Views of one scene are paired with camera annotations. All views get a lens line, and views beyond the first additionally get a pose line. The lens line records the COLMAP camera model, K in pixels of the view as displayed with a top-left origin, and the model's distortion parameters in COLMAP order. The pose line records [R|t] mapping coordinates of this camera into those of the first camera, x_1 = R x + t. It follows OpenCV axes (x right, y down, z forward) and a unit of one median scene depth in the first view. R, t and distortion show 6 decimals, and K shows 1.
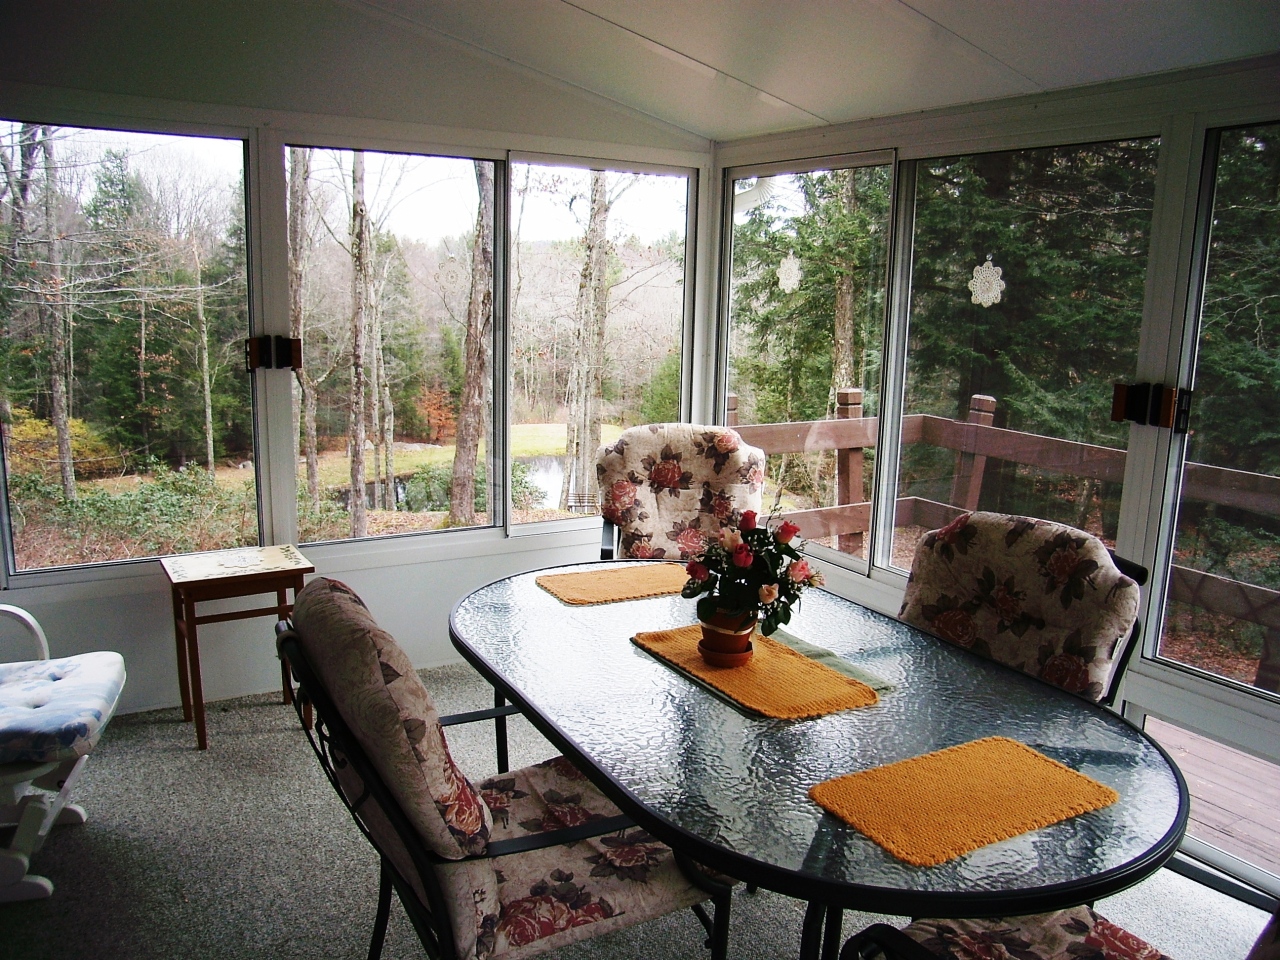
lens RADIAL K [[1026.8, 0, 641.8], [0, 1026.8, 499.2], [0, 0, 1]] dist [-0.168773, 0.140497]
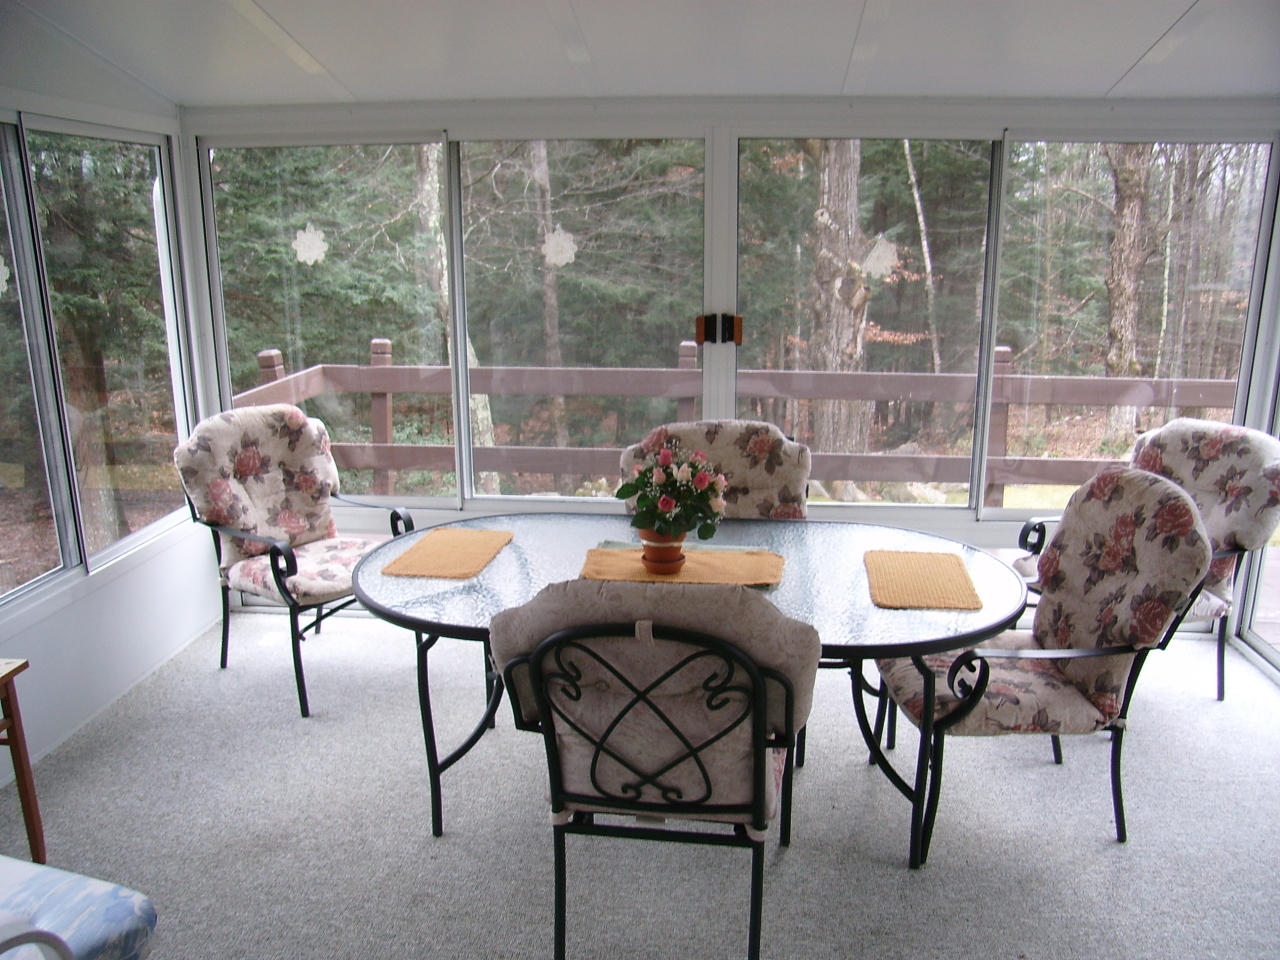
lens RADIAL K [[1026.8, 0, 641.8], [0, 1026.8, 499.2], [0, 0, 1]] dist [-0.168773, 0.140497]
pose [[0.600518, -0.236846, 0.763730, -0.488220], [0.181222, 0.970585, 0.158501, -0.073963], [-0.778805, 0.043222, 0.625775, 0.118998]]
